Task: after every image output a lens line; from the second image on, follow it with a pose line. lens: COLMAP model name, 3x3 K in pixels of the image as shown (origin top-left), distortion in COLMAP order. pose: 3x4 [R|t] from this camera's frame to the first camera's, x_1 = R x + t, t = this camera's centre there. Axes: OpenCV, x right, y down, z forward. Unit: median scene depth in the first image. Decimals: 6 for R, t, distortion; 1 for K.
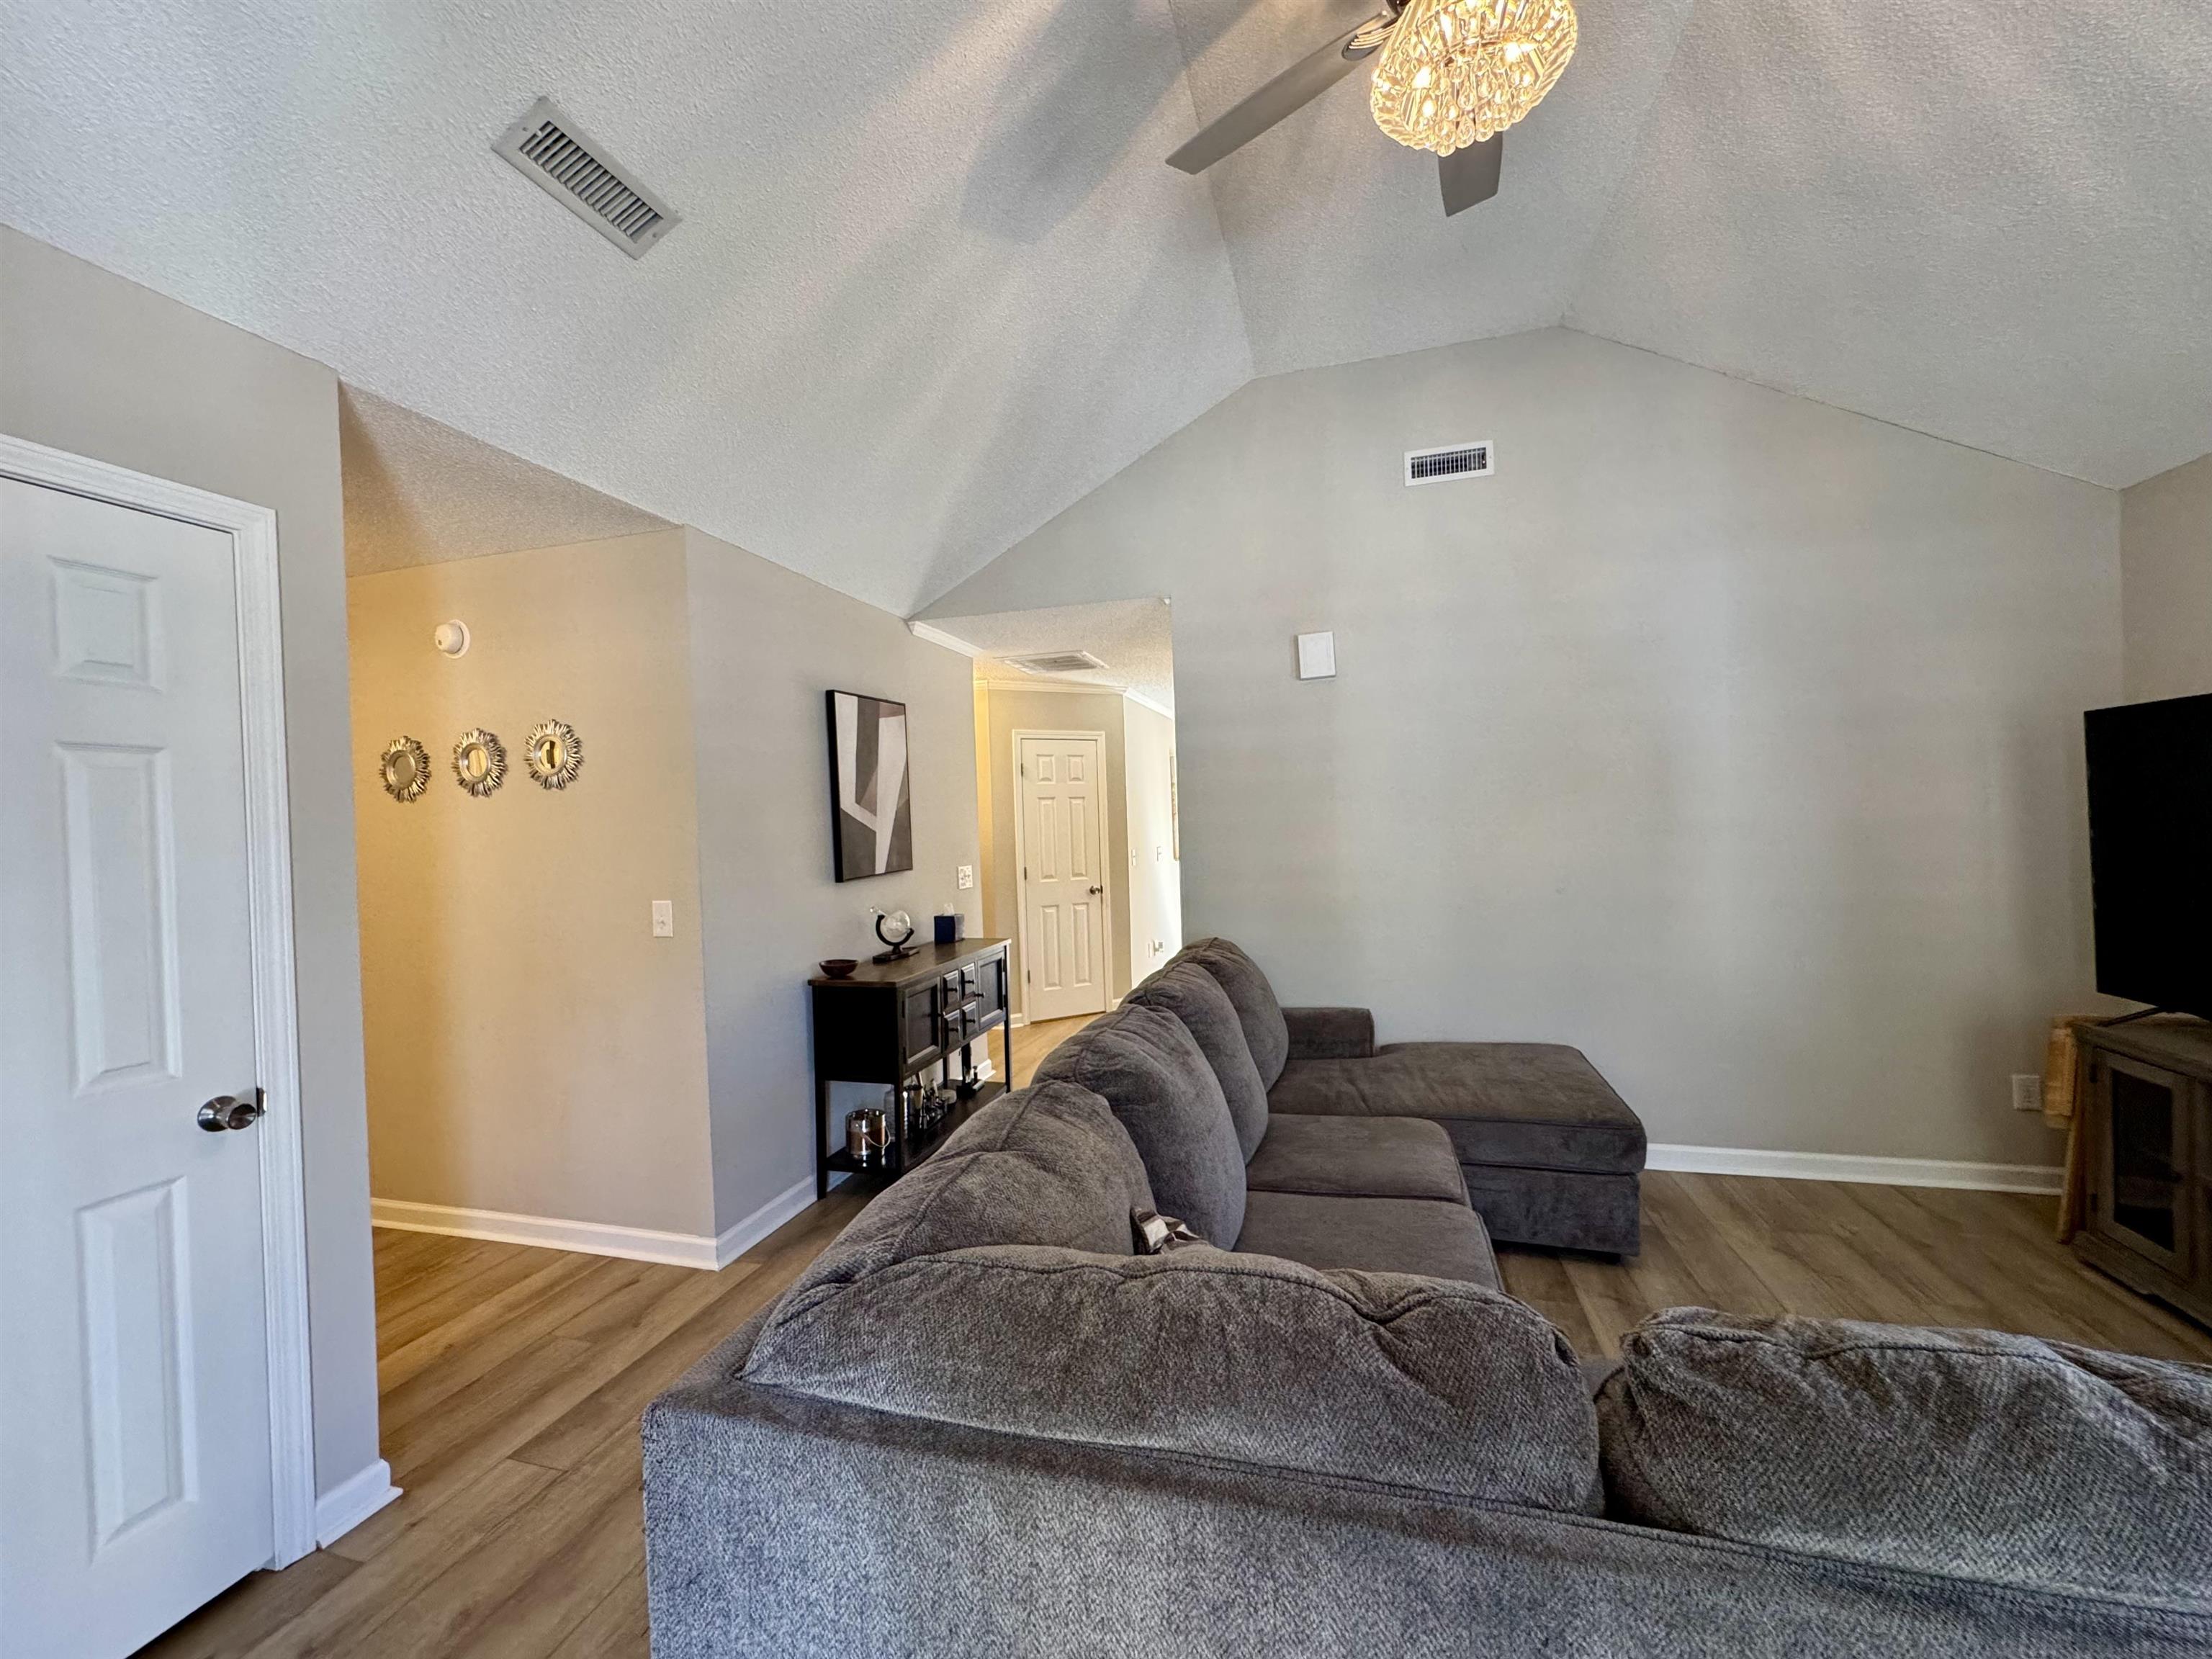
lens RADIAL K [[886.1, 0, 1106.0], [0, 886.1, 829.5], [0, 0, 1]] dist [0.000184, 0.000324]
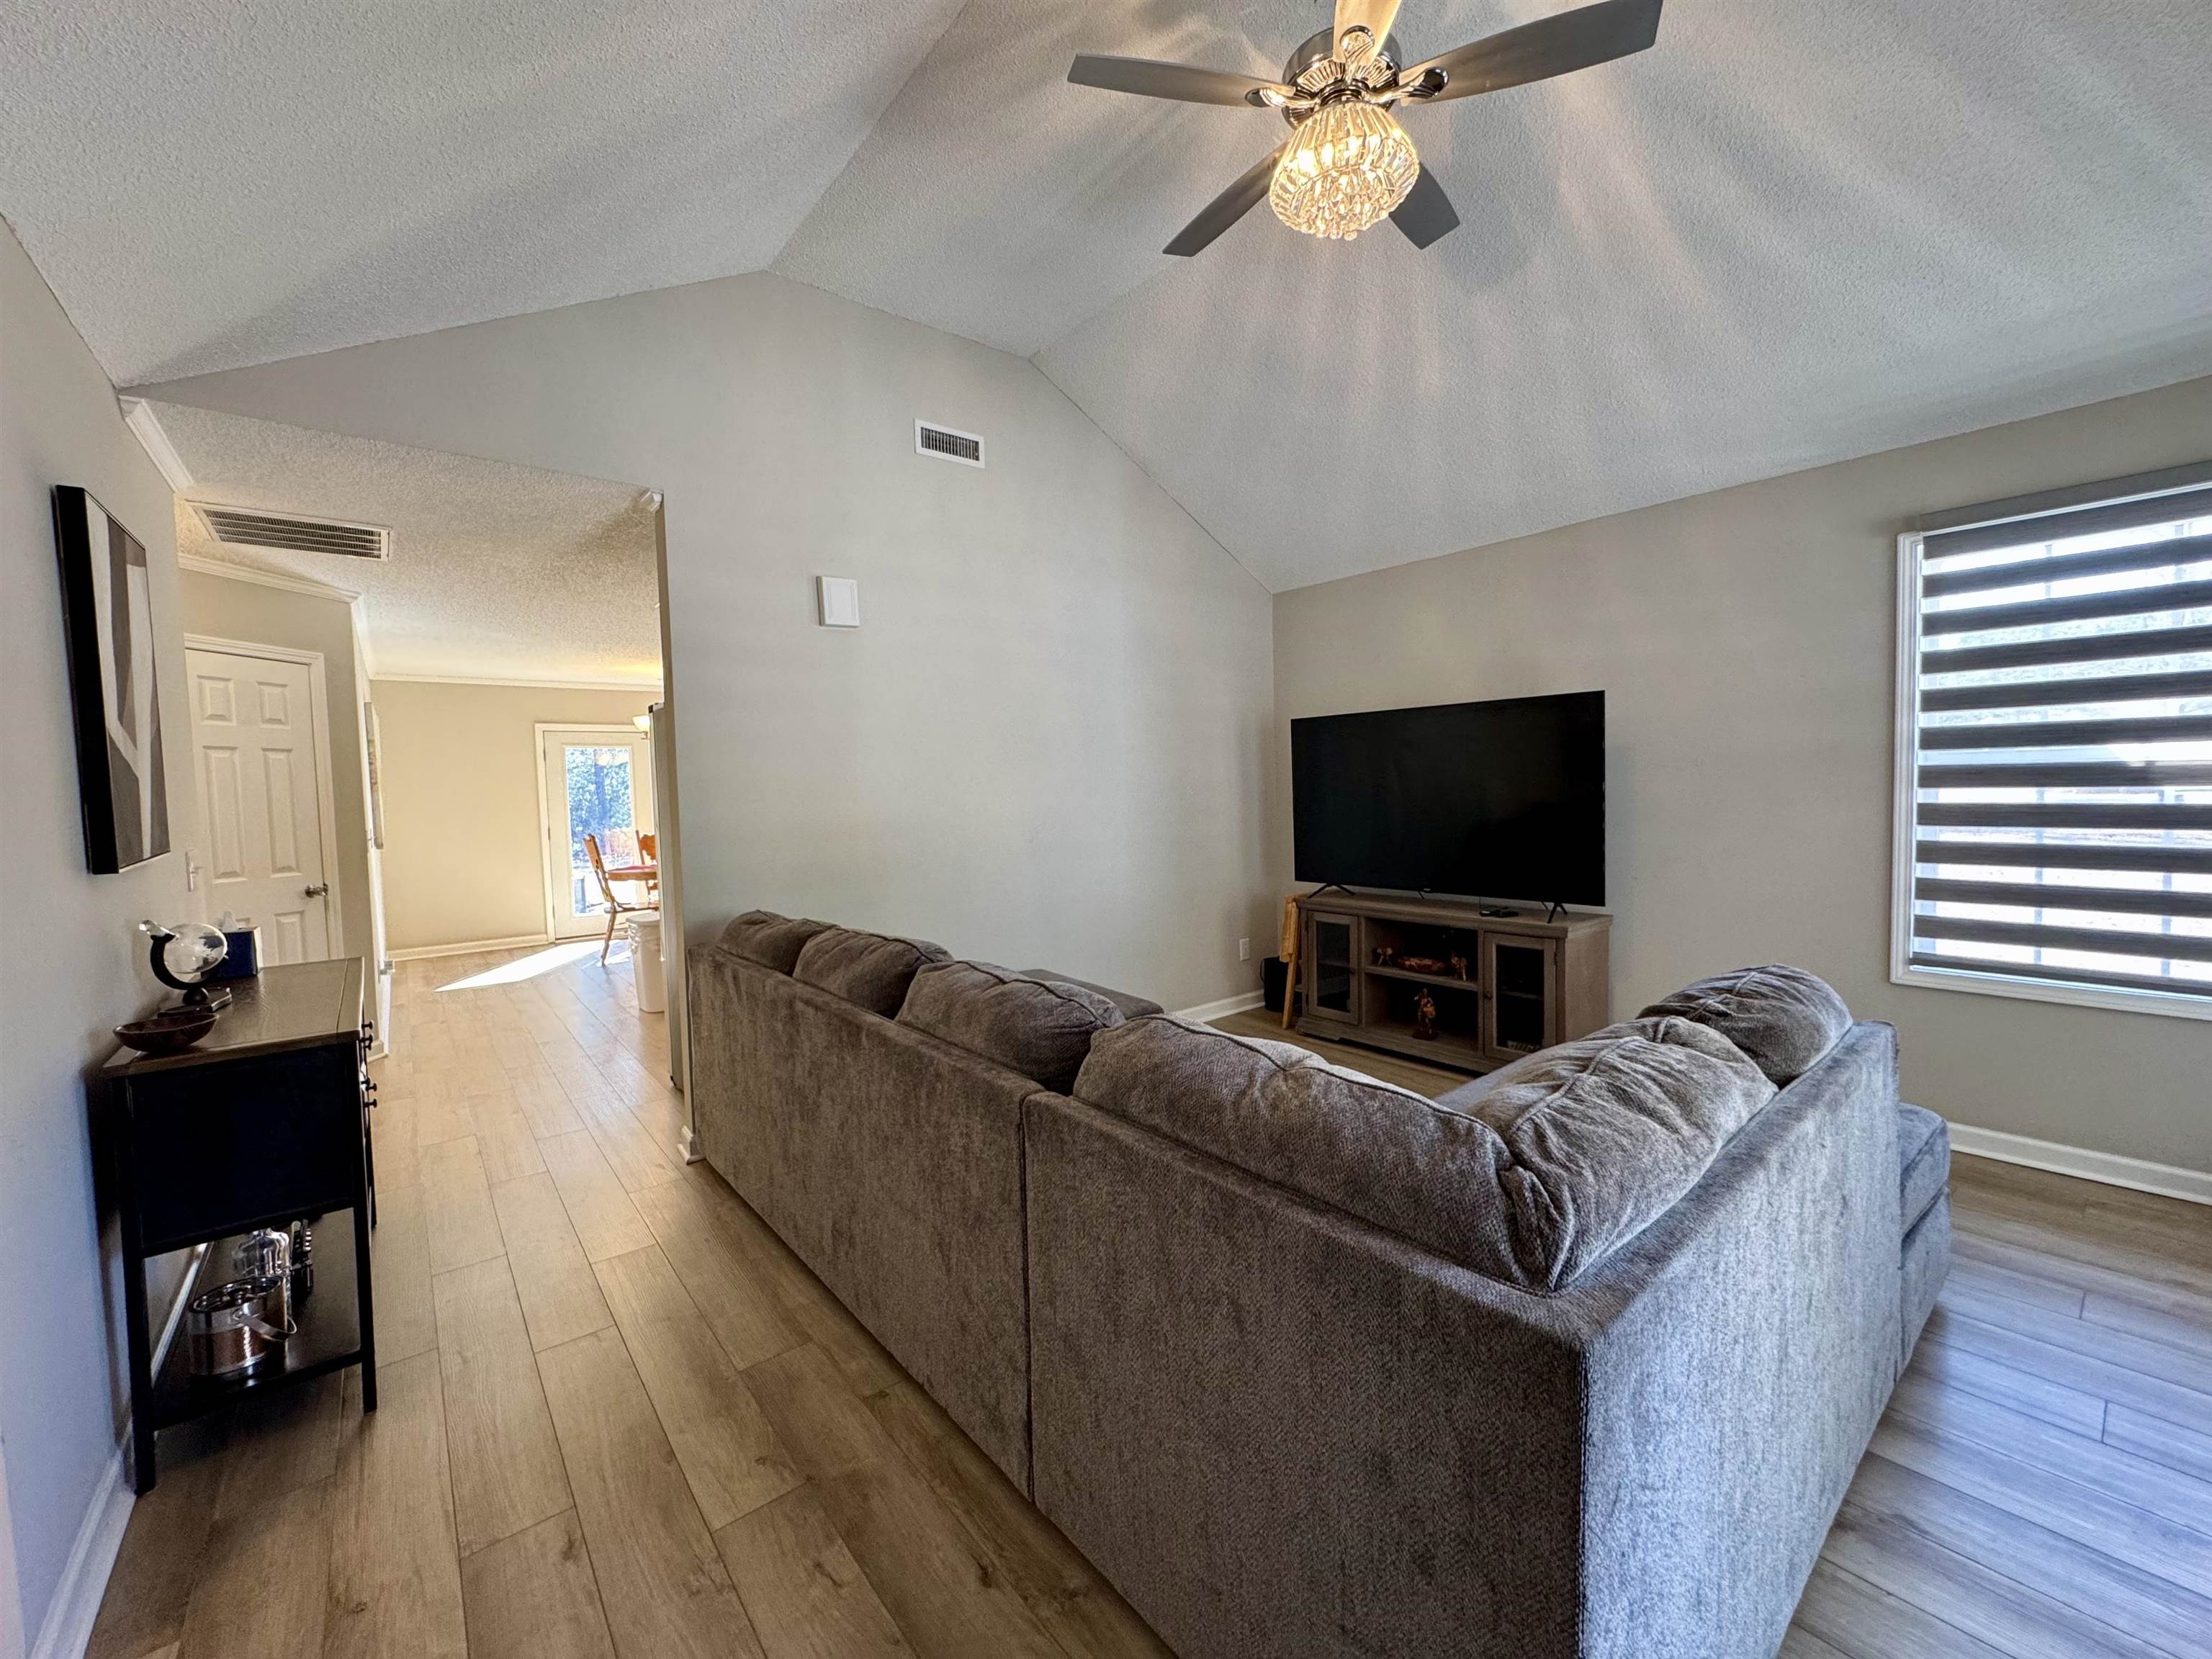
lens RADIAL K [[878.2, 0, 1105.2], [0, 878.2, 828.7], [0, 0, 1]] dist [-0.002149, -0.000134]
pose [[0.570168, -0.023543, 0.821191, -0.403474], [0.014804, 0.999721, 0.018383, 0.034285], [-0.821395, 0.001675, 0.570358, 0.255296]]
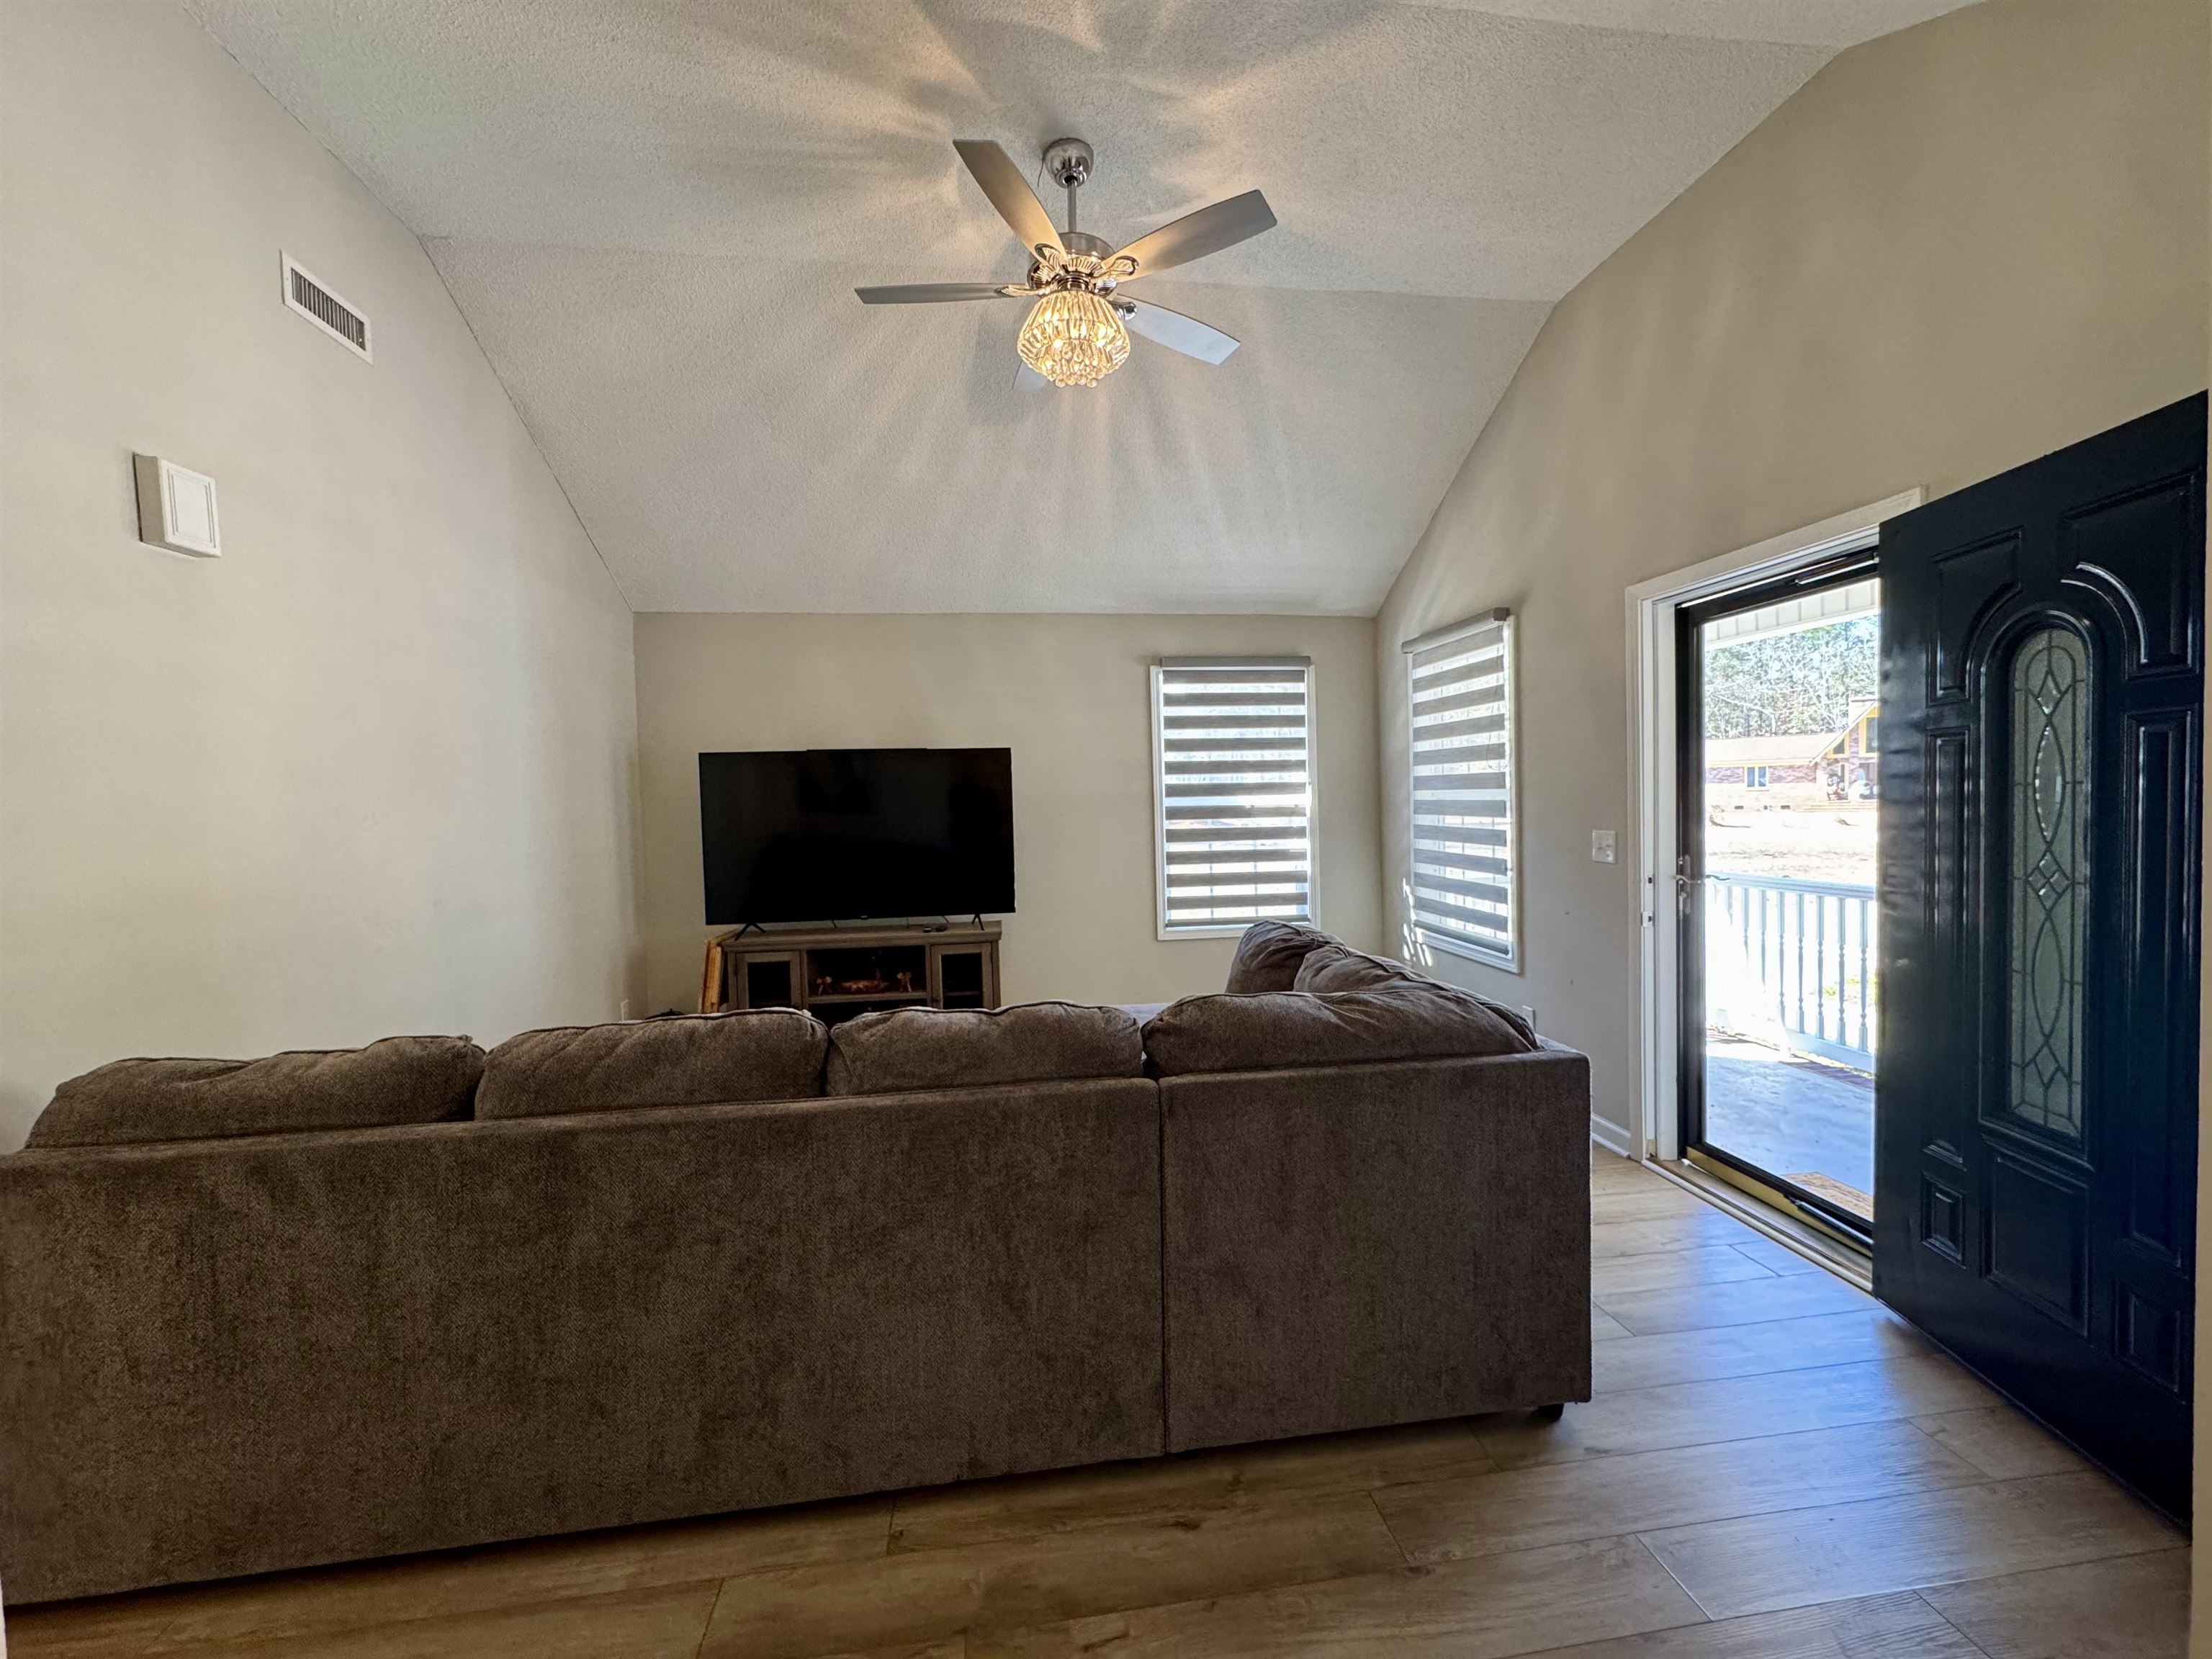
lens RADIAL K [[878.2, 0, 1105.2], [0, 878.2, 828.7], [0, 0, 1]] dist [-0.002149, -0.000134]
pose [[-0.396074, 0.014508, 0.918104, -0.517055], [0.044636, 0.998997, 0.003470, 0.026342], [-0.917133, 0.042355, -0.396325, 0.759111]]
